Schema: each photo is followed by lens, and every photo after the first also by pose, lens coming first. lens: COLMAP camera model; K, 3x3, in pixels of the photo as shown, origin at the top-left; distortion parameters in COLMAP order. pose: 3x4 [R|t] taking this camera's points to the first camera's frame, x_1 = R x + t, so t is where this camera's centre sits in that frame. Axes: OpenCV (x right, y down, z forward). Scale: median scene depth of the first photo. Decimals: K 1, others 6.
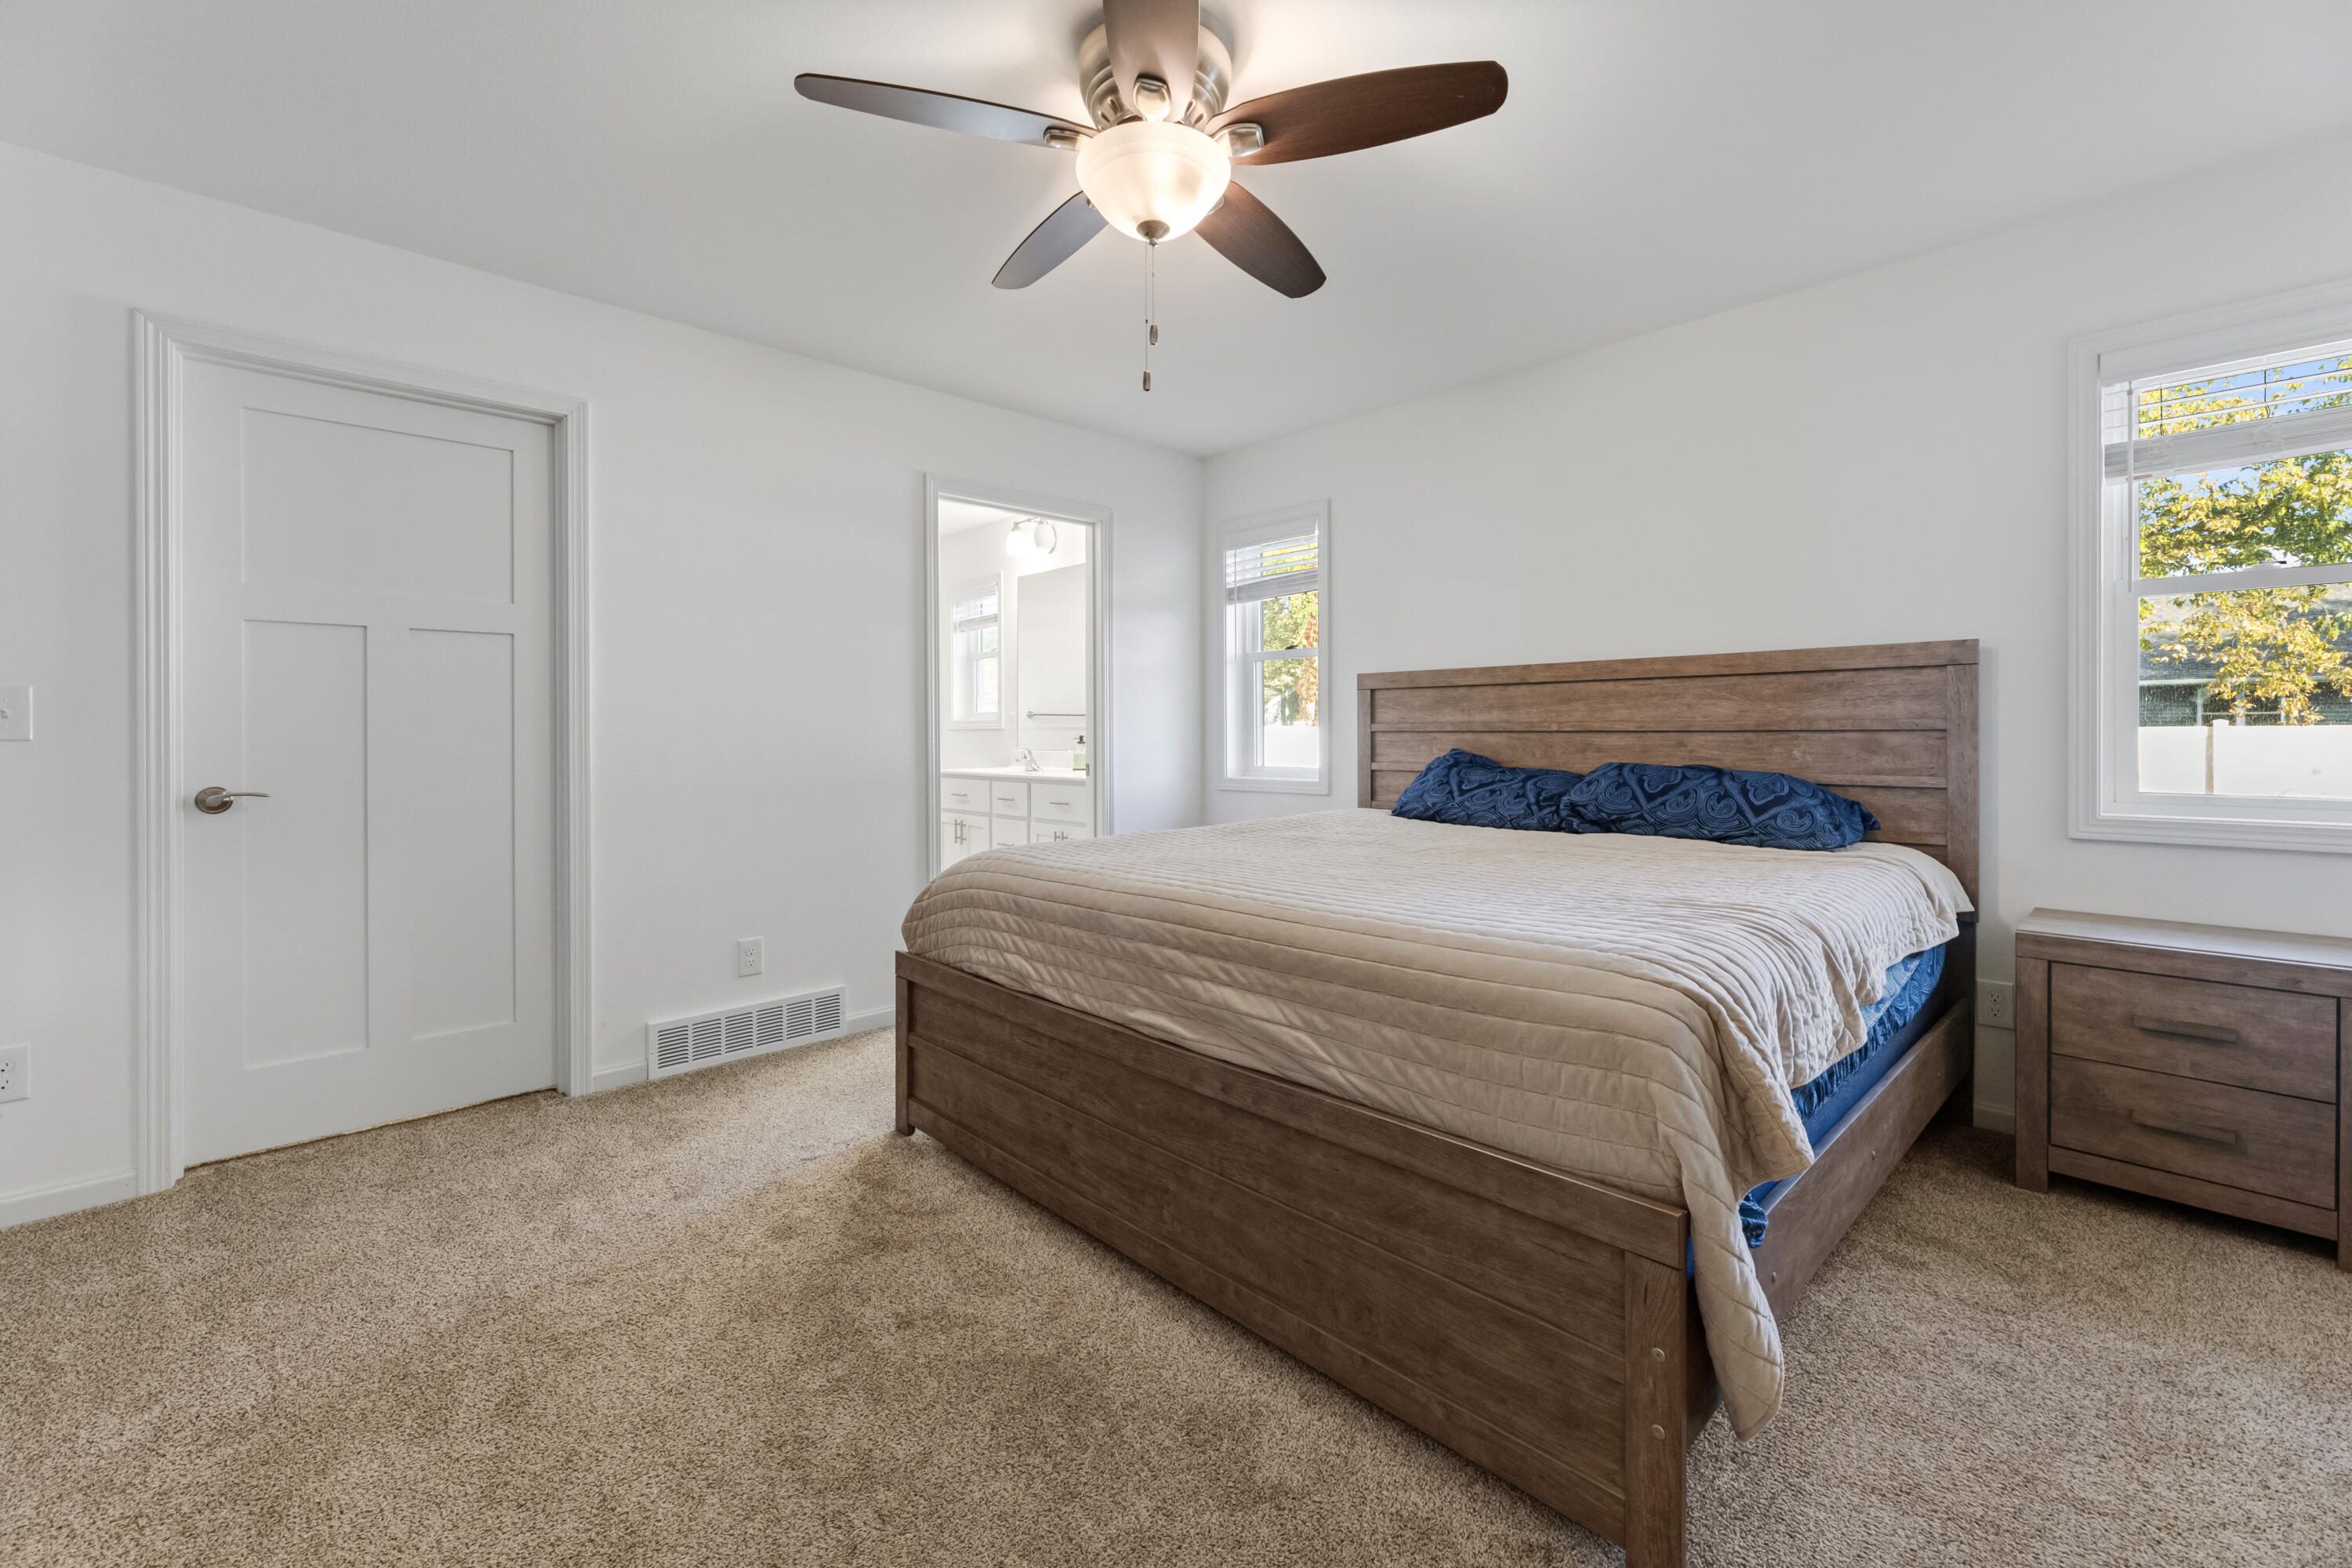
lens RADIAL K [[972.0, 0, 1179.6], [0, 972.0, 736.3], [0, 0, 1]] dist [0.000192, 0.000190]
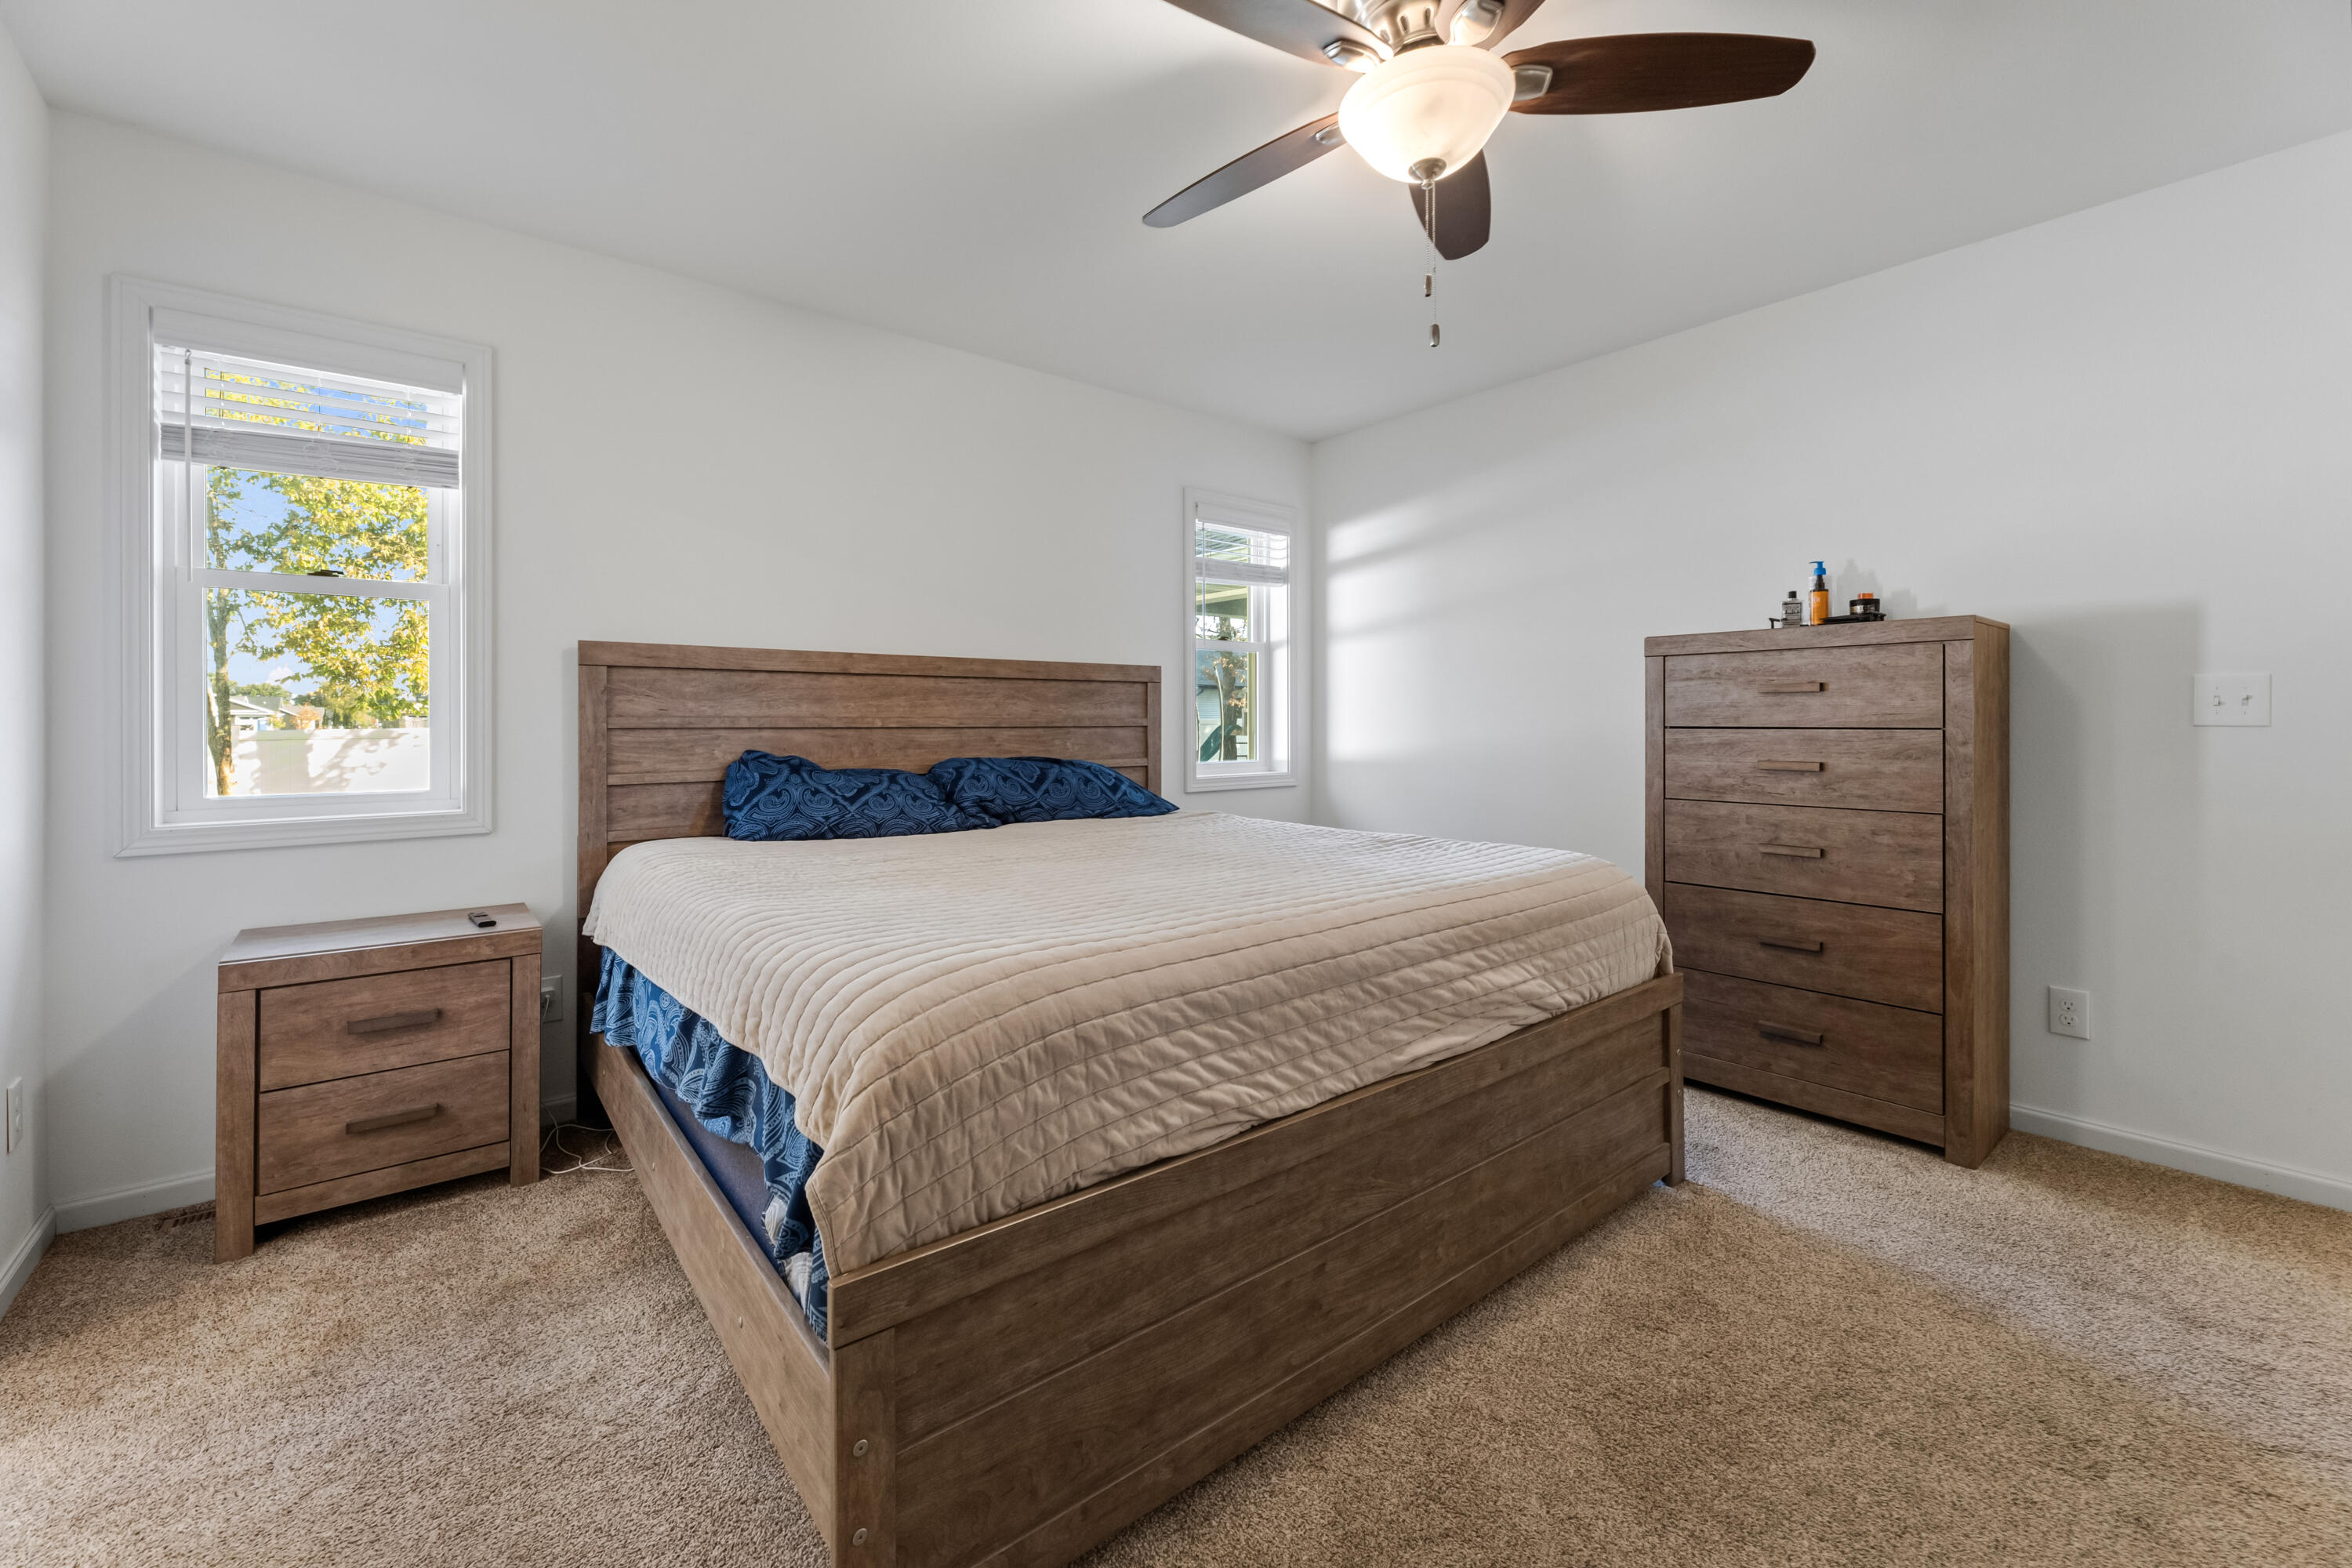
lens RADIAL K [[972.0, 0, 1179.6], [0, 972.0, 736.3], [0, 0, 1]] dist [0.000192, 0.000190]
pose [[0.073640, -0.007127, 0.997259, -0.570776], [0.008792, 0.999940, 0.006497, -0.000497], [-0.997246, 0.008289, 0.073698, 0.711864]]
